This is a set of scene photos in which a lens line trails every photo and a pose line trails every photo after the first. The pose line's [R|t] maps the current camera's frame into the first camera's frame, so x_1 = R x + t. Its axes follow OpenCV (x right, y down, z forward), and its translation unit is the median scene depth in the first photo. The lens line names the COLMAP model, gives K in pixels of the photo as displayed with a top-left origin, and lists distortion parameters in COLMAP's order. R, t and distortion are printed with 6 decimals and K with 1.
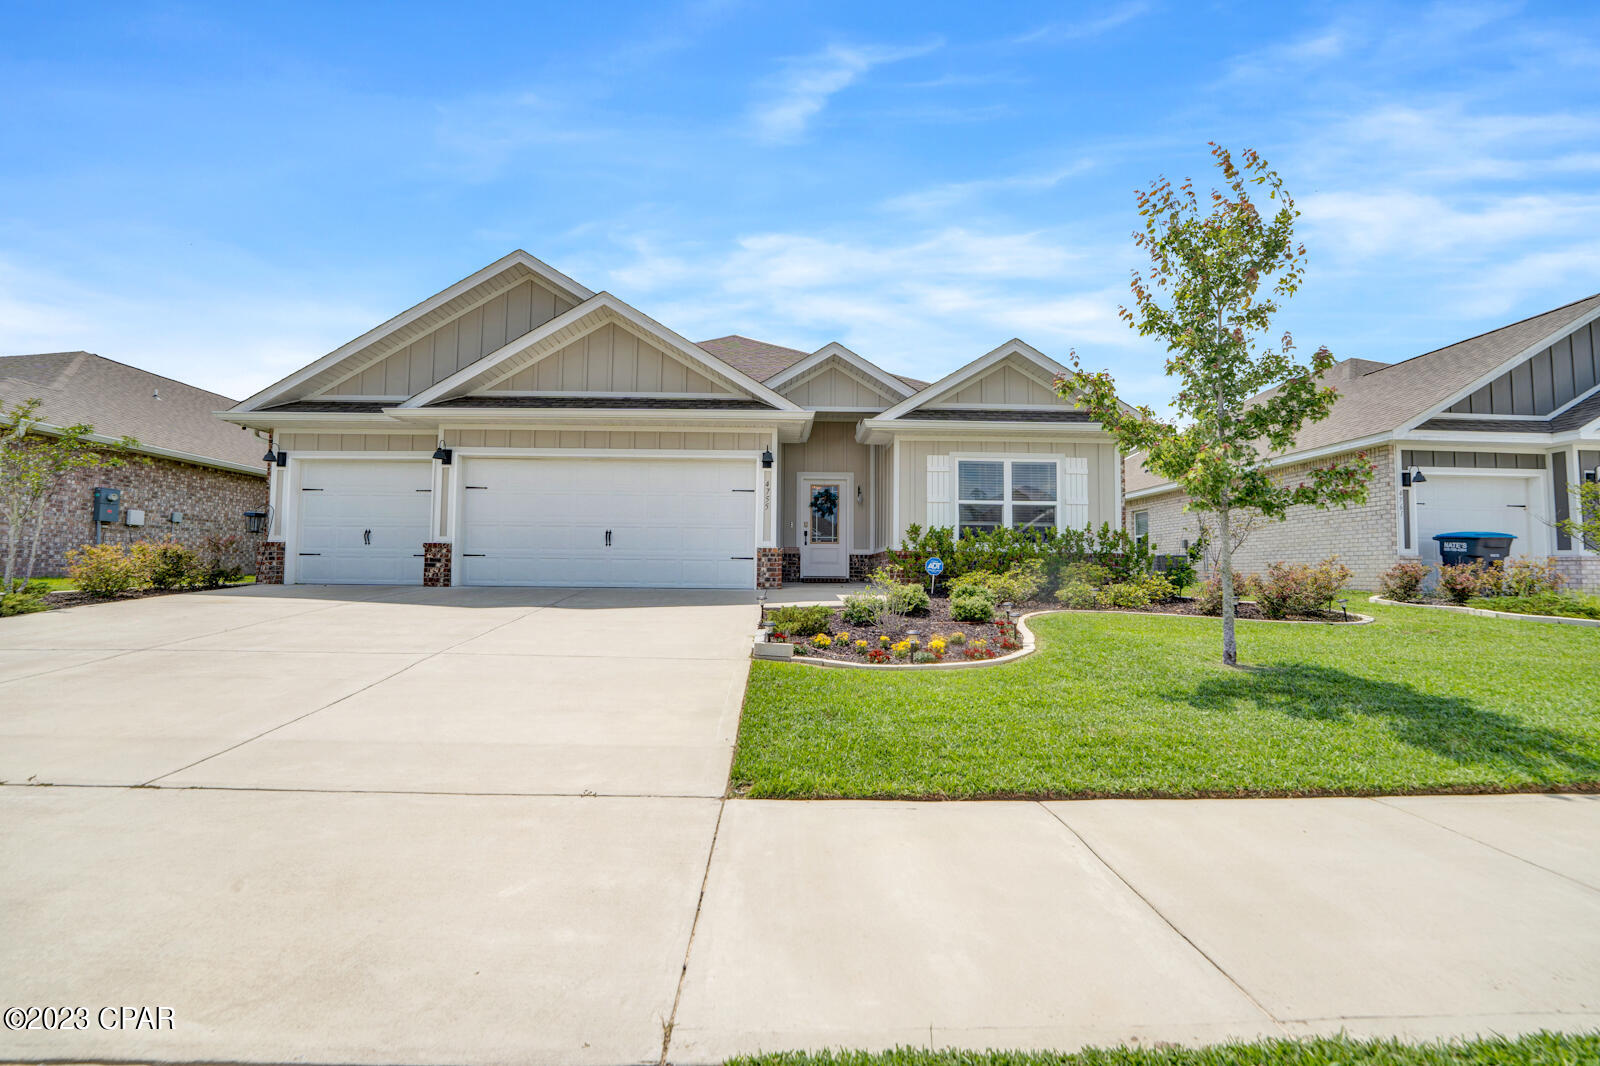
lens RADIAL K [[651.4, 0, 796.7], [0, 651.4, 542.4], [0, 0, 1]] dist [-0.029288, 0.003983]
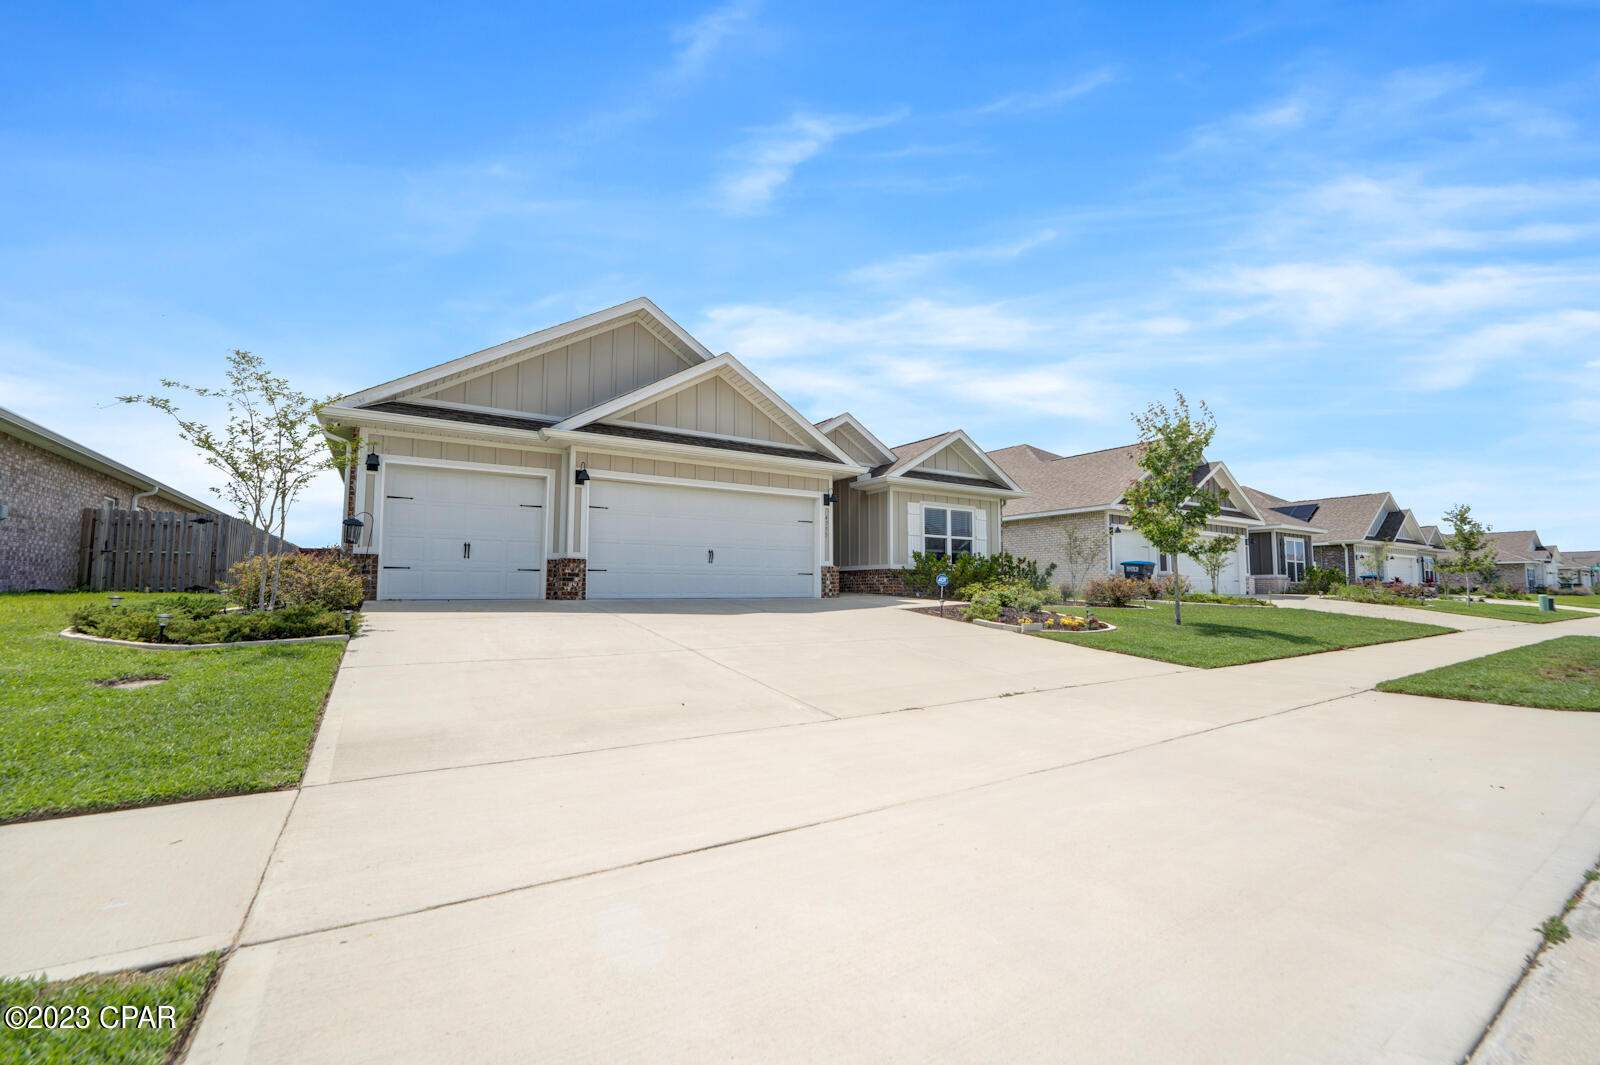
lens RADIAL K [[647.0, 0, 803.9], [0, 647.0, 531.4], [0, 0, 1]] dist [-0.024066, -0.000090]
pose [[0.850243, 0.037823, 0.525029, -0.760337], [-0.017263, 0.998882, -0.044003, -0.003307], [-0.526107, 0.028350, 0.849946, -0.089693]]
